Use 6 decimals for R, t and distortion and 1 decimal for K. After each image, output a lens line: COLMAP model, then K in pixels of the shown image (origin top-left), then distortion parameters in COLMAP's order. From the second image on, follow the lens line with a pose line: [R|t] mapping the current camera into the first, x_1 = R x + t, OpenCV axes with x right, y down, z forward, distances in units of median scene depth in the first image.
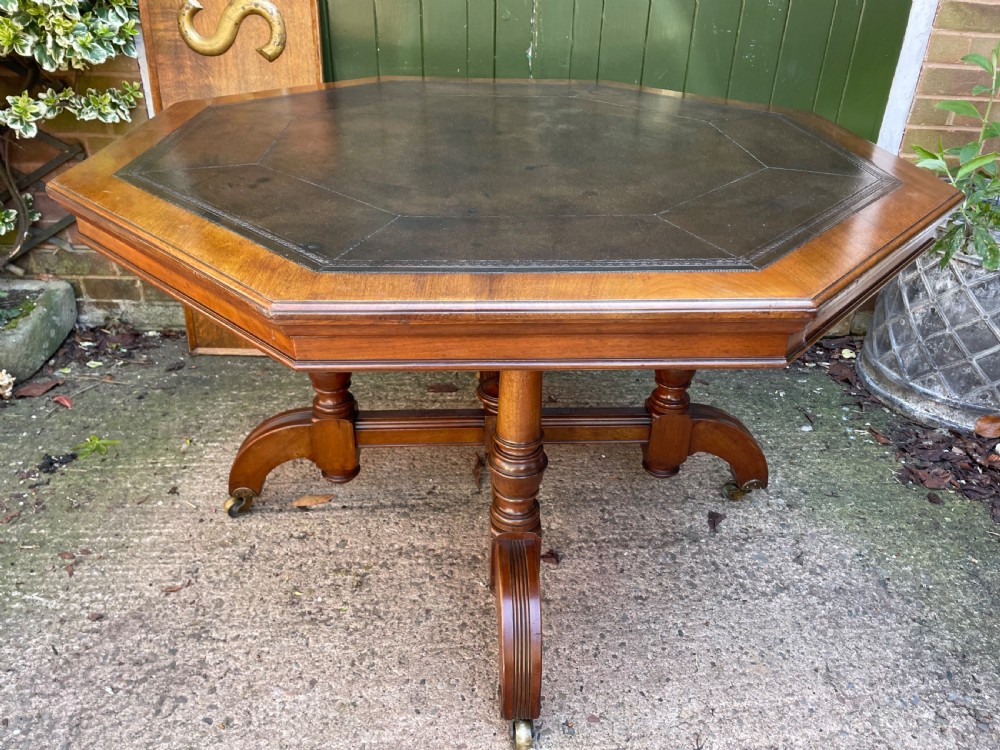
lens RADIAL K [[769.5, 0, 510.2], [0, 769.5, 377.6], [0, 0, 1]] dist [0.068622, -0.103624]
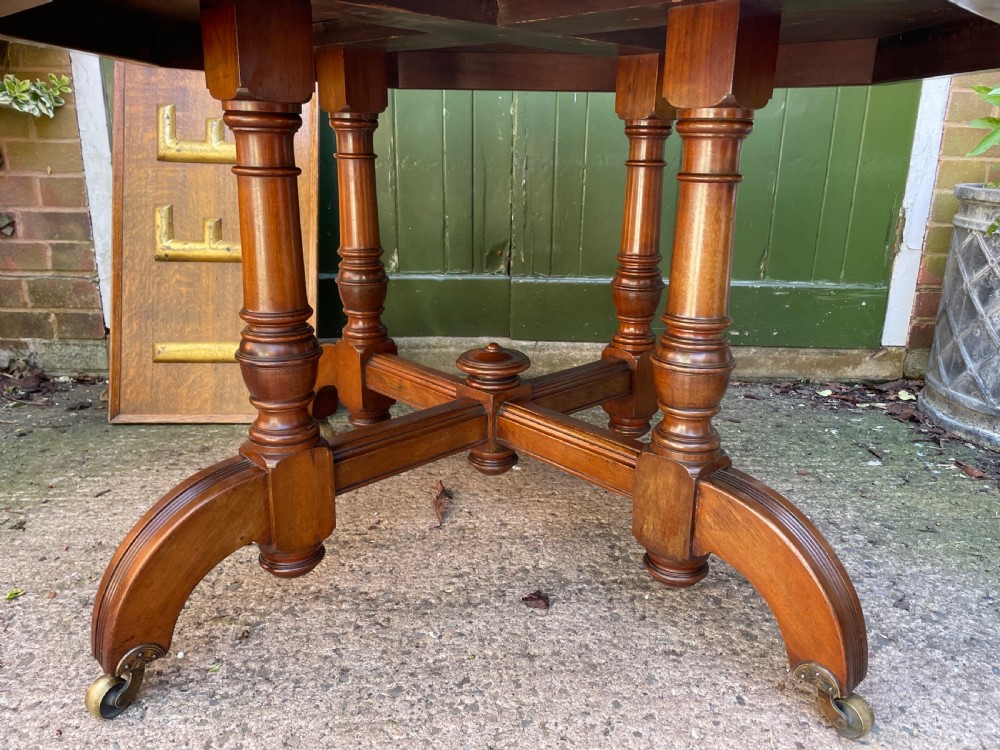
lens RADIAL K [[769.5, 0, 512.2], [0, 769.5, 363.0], [0, 0, 1]] dist [0.068622, -0.103624]
pose [[0.999953, -0.008234, -0.005070, 0.035787], [0.006815, 0.972078, -0.234559, 0.189505], [0.006860, 0.234514, 0.972089, 0.289105]]
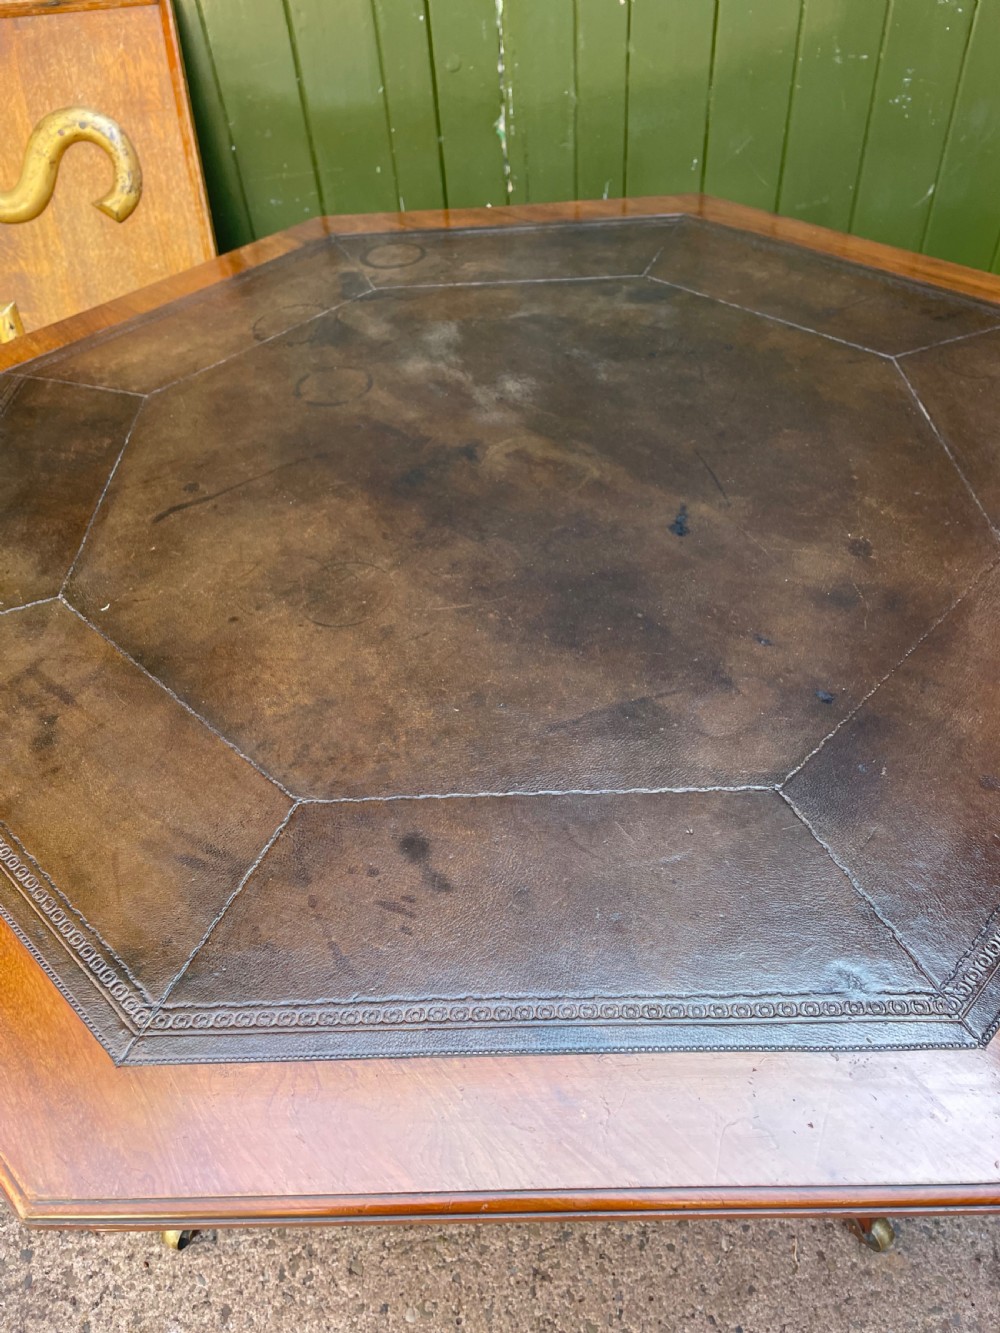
lens RADIAL K [[1025.7, 0, 501.9], [0, 1025.7, 677.0], [0, 0, 1]] dist [0.068622, -0.103624]
pose [[0.996319, -0.057915, -0.063194, 0.065659], [0.072516, 0.962579, 0.261120, -0.305663], [0.045706, -0.264742, 0.963236, 0.234268]]
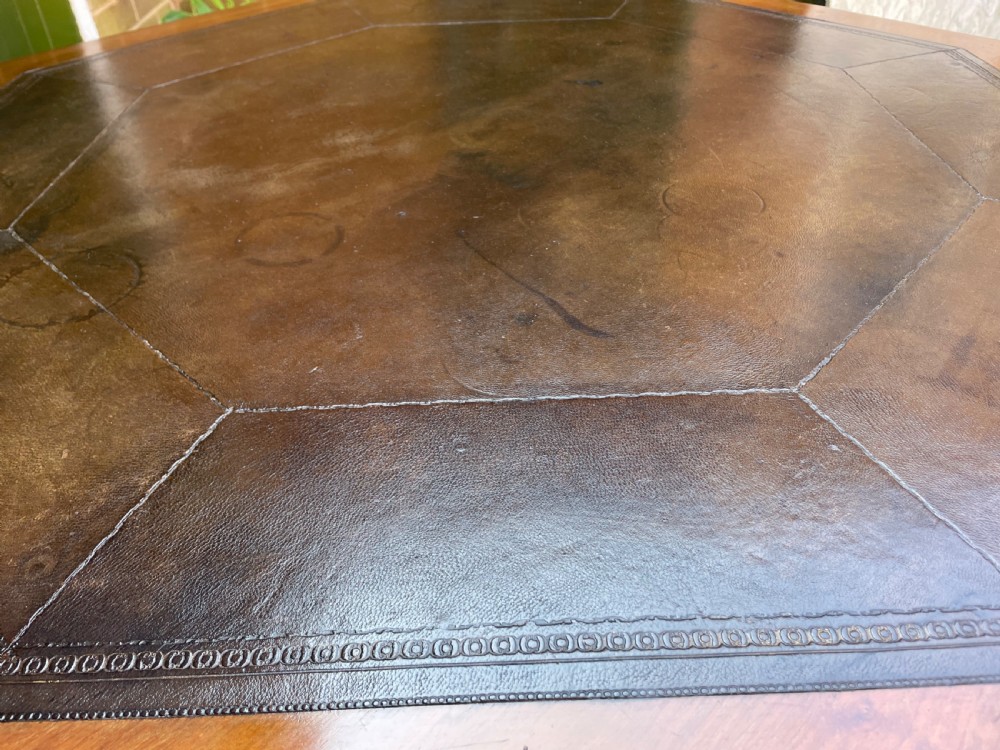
lens RADIAL K [[769.5, 0, 501.4], [0, 769.5, 366.4], [0, 0, 1]] dist [0.068622, -0.103624]
pose [[-0.020271, -0.646798, 0.762392, -0.402430], [0.511065, 0.648692, 0.563926, -0.438787], [-0.859303, 0.401063, 0.317406, 0.756103]]
